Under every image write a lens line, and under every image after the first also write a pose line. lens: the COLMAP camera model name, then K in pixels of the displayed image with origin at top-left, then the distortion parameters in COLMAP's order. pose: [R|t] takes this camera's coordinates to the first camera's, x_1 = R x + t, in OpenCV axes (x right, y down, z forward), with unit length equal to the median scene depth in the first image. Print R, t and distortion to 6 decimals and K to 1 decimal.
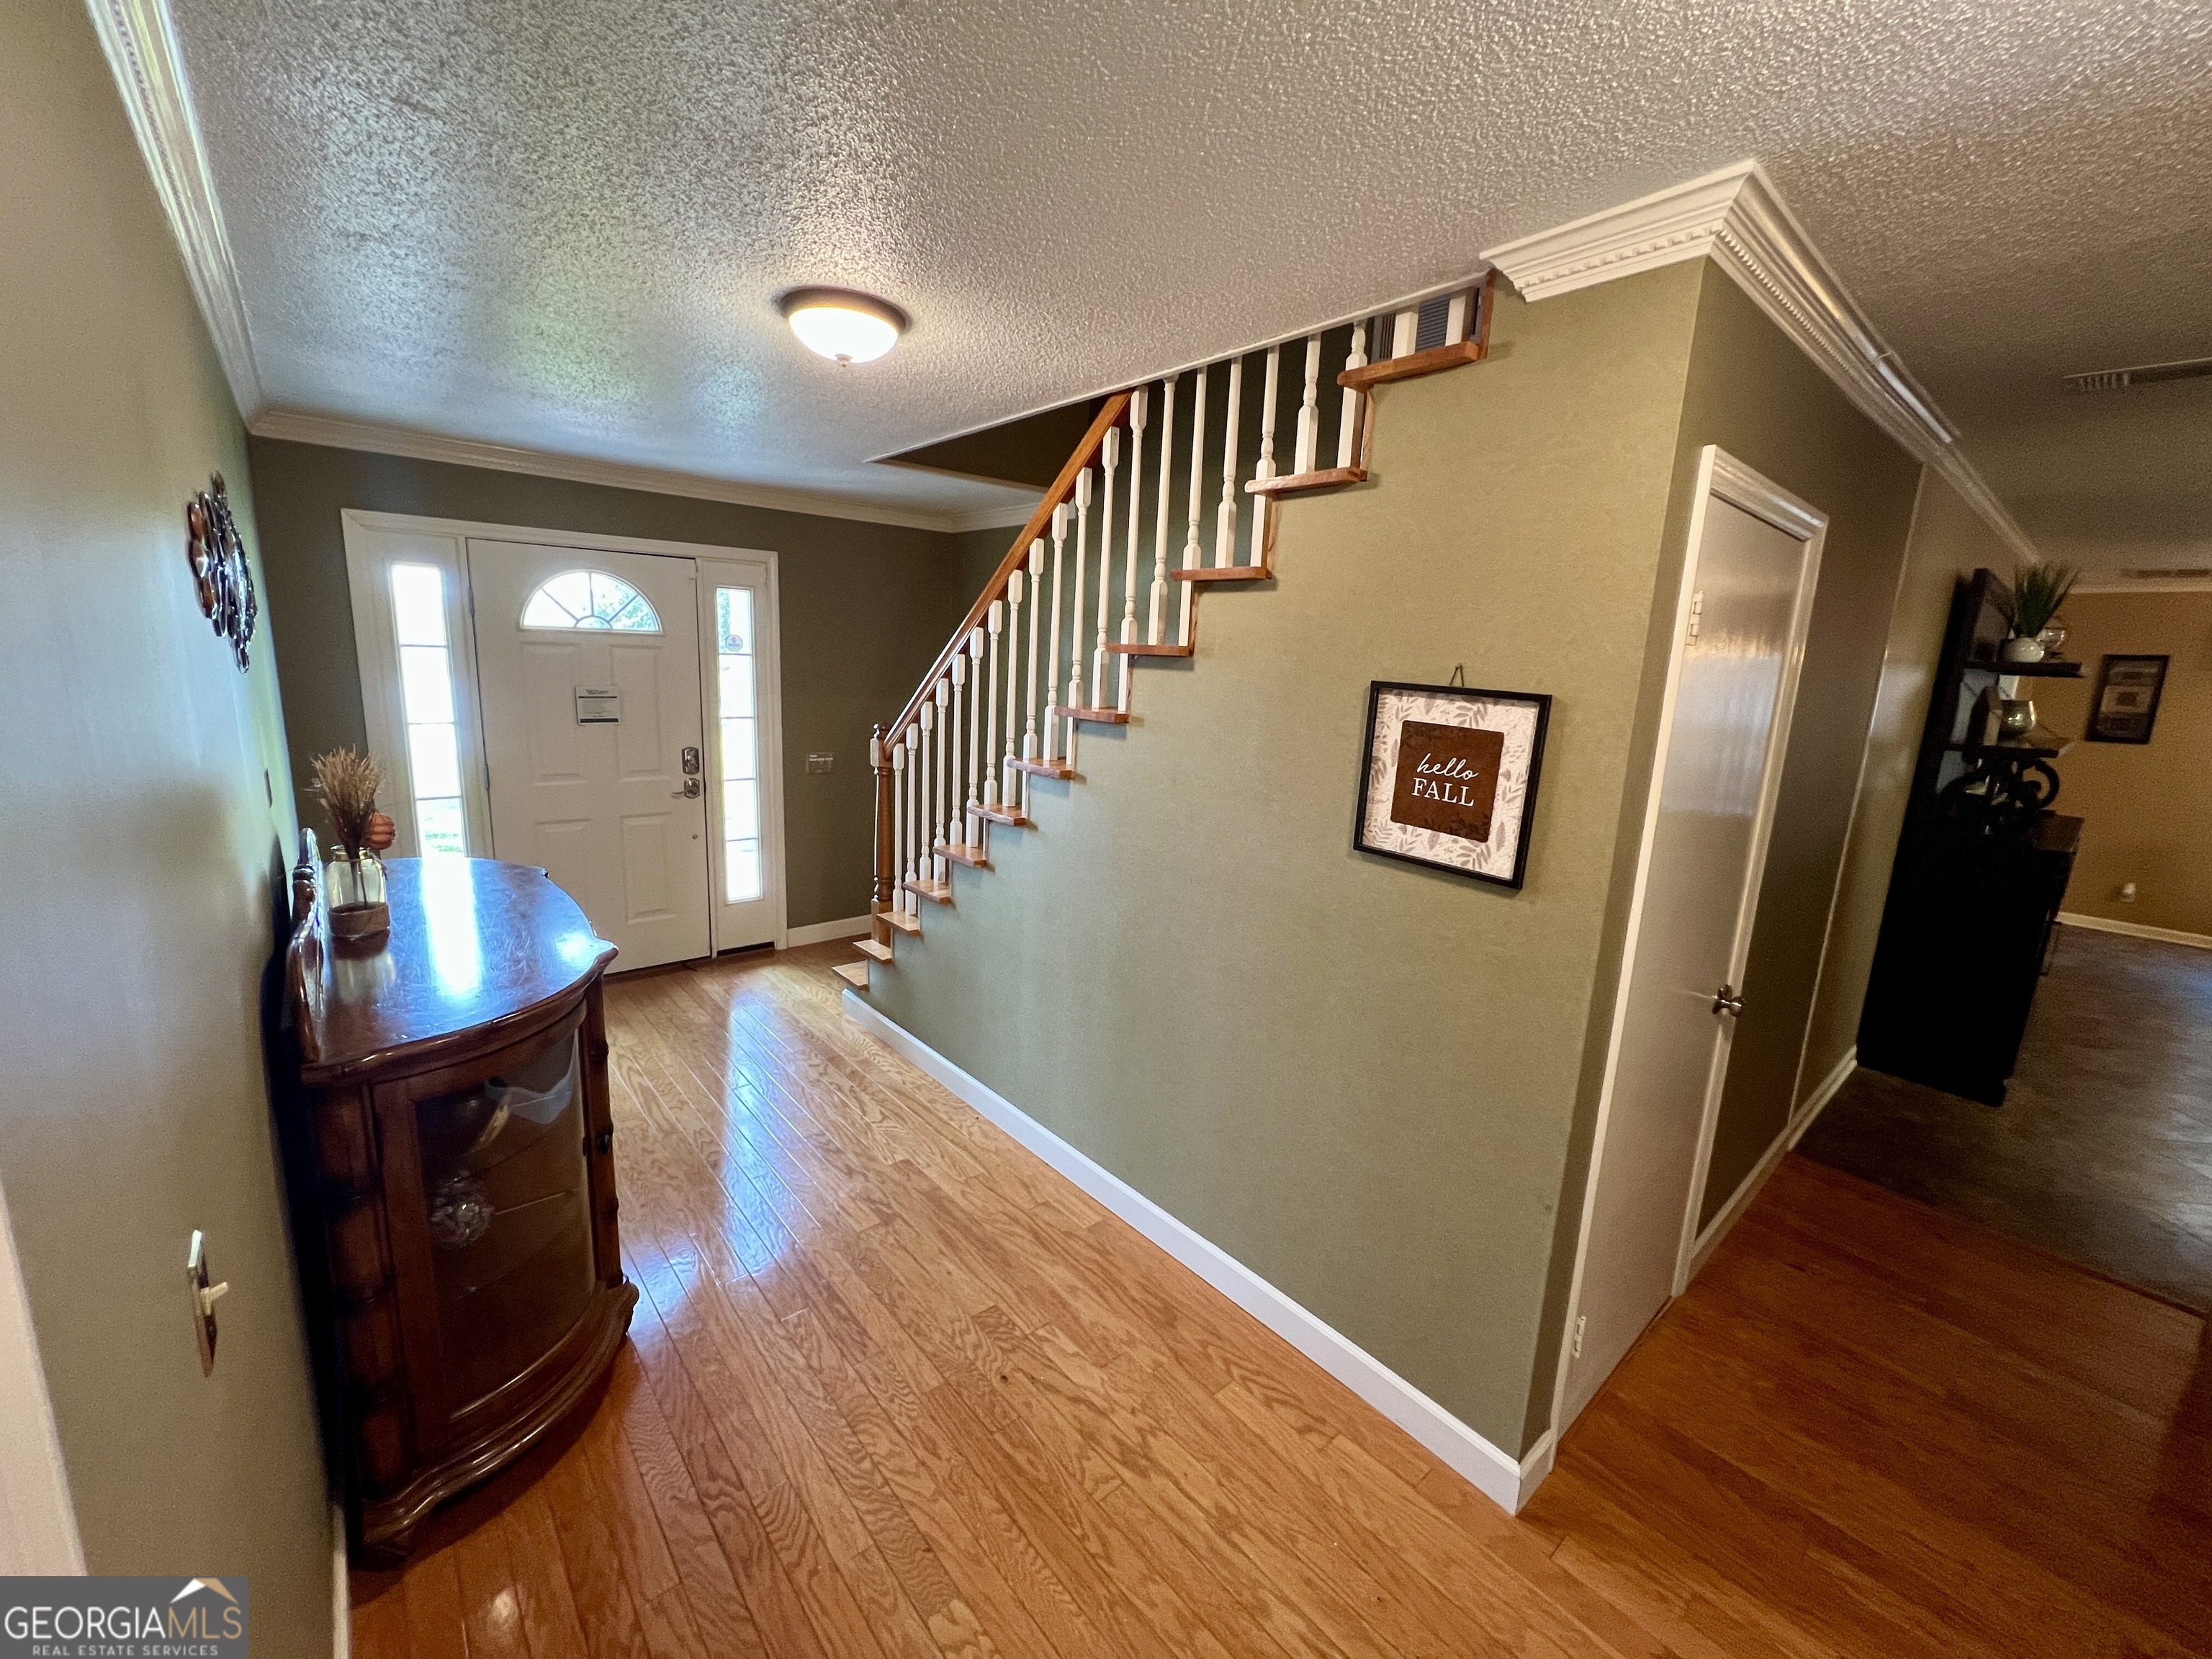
lens RADIAL K [[891.4, 0, 1104.4], [0, 891.4, 824.0], [0, 0, 1]] dist [0.002112, -0.000544]
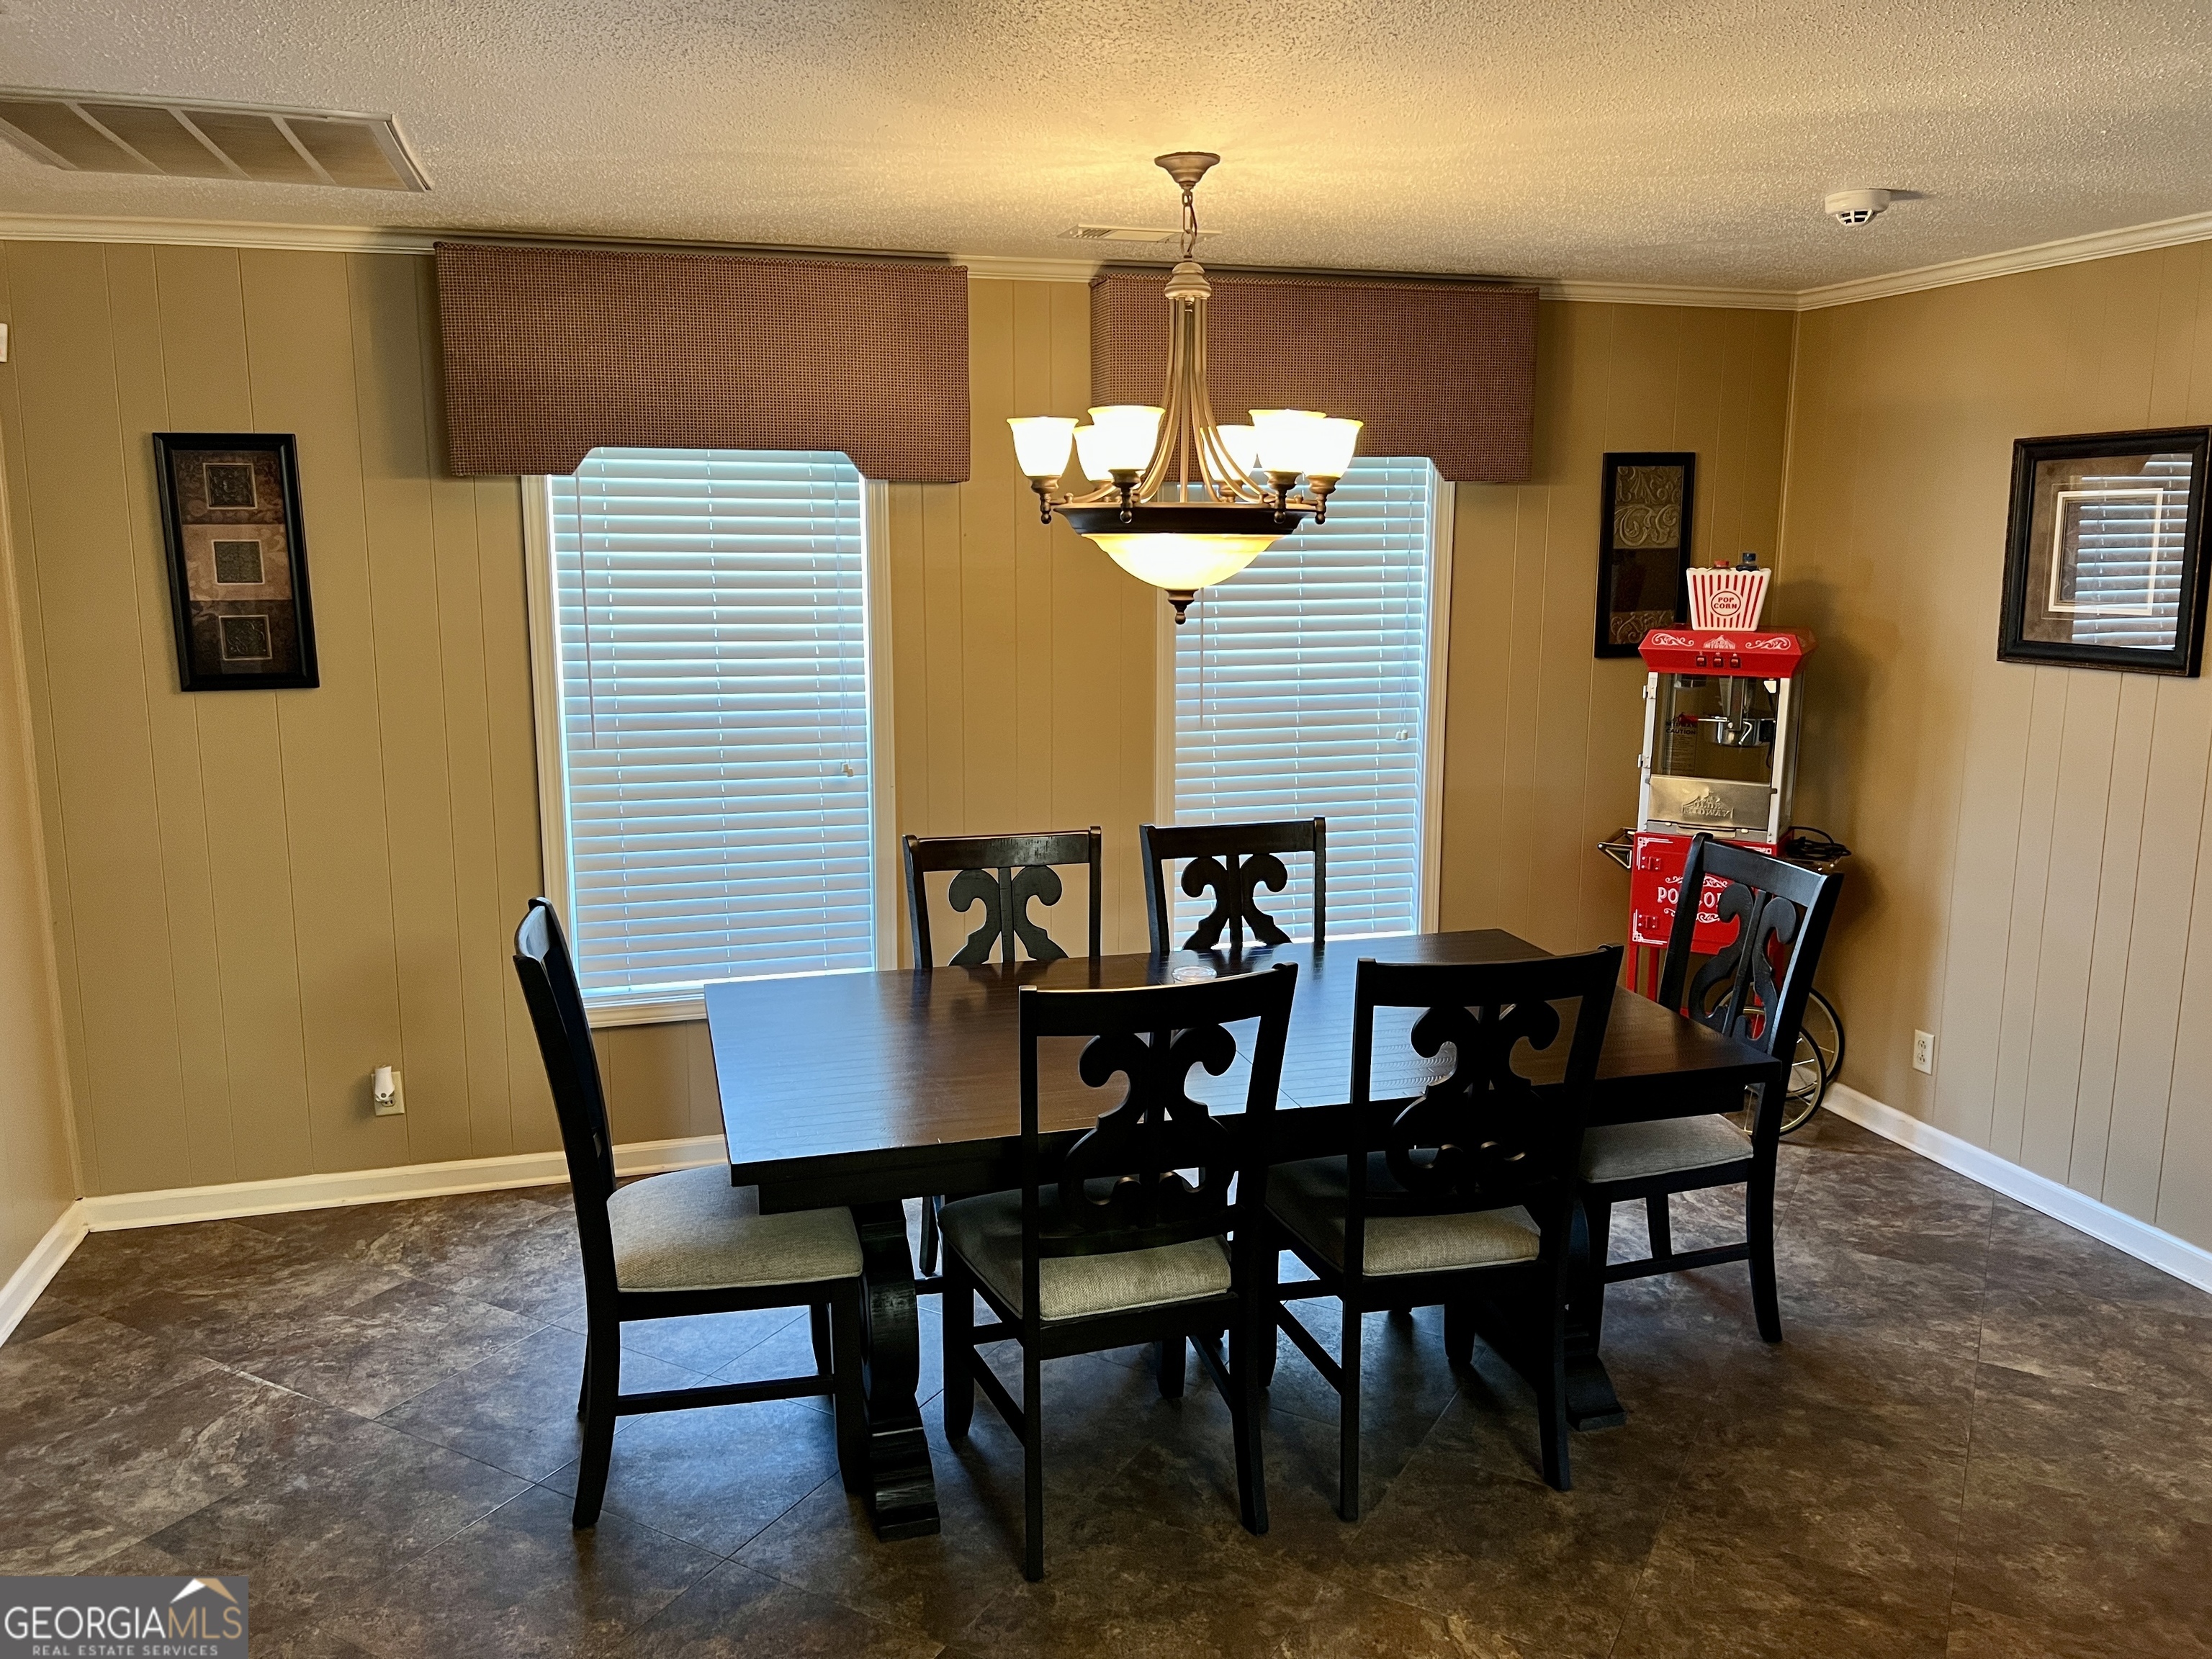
lens RADIAL K [[1680.8, 0, 1106.2], [0, 1680.8, 827.5], [0, 0, 1]] dist [-0.000026, -0.000038]
pose [[0.423408, -0.202891, 0.882927, 0.688872], [0.191327, 0.972643, 0.131756, -0.061407], [-0.885505, 0.113141, 0.450644, 0.422071]]
